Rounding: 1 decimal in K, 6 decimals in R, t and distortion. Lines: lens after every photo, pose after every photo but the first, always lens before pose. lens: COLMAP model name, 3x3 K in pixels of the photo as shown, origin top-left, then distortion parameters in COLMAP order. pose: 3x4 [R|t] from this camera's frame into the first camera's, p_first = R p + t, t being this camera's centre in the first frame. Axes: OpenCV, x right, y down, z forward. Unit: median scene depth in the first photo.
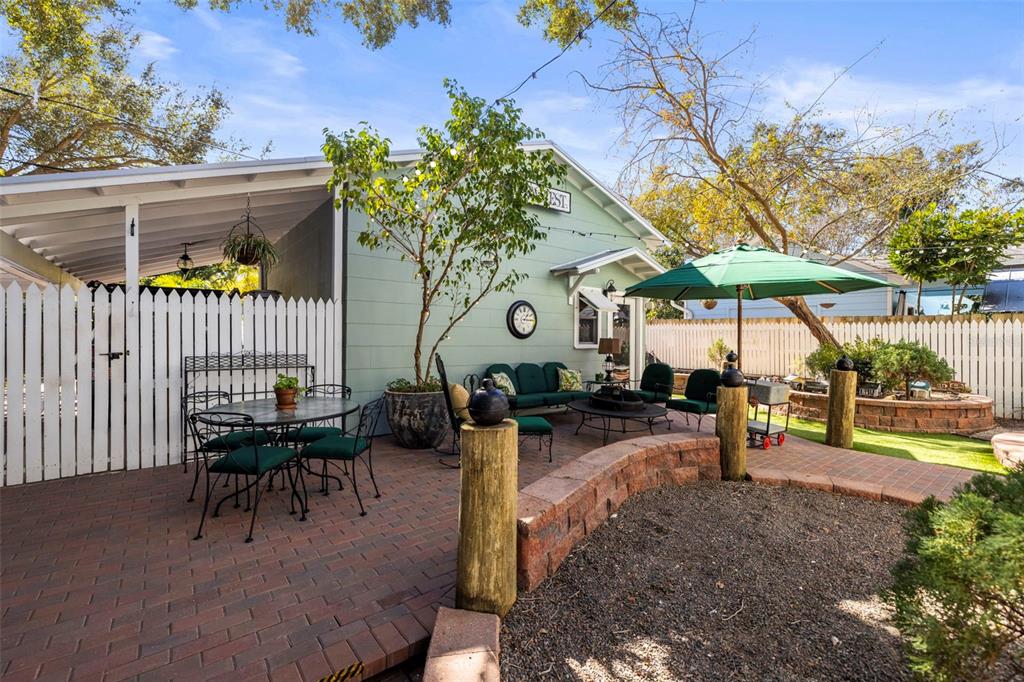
lens RADIAL K [[437.1, 0, 512.4], [0, 437.1, 333.0], [0, 0, 1]] dist [0.002184, -0.000164]
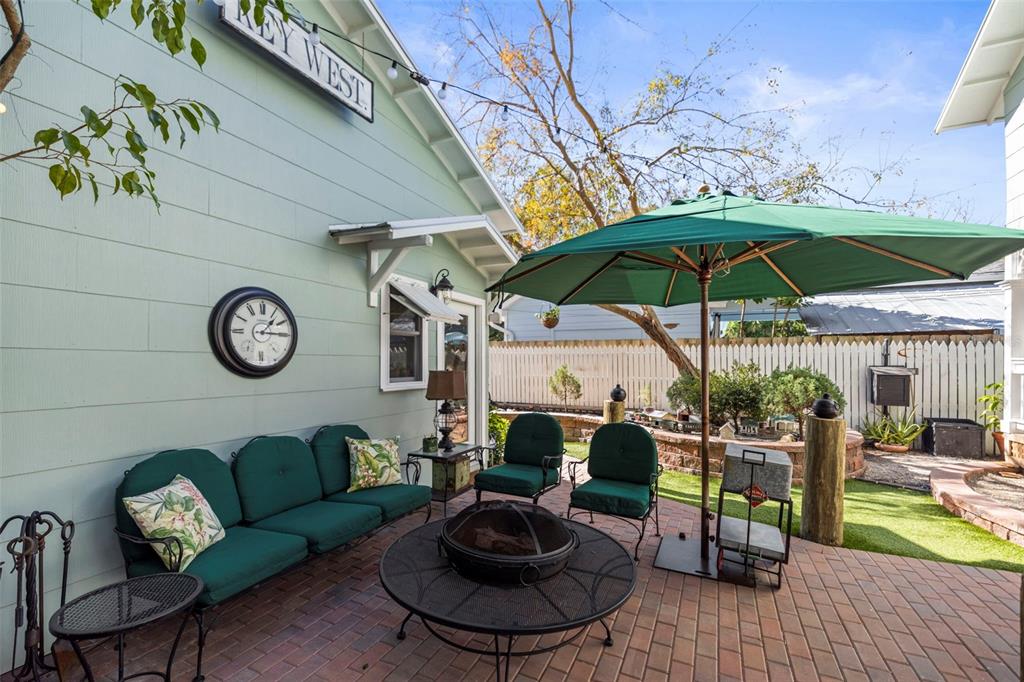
lens RADIAL K [[437.1, 0, 510.1], [0, 437.1, 353.1], [0, 0, 1]] dist [0.002184, -0.000164]
pose [[0.895328, -0.003196, 0.445395, 0.048485], [0.007536, 0.999940, -0.007973, -0.005093], [-0.445343, 0.010495, 0.895298, 0.472040]]
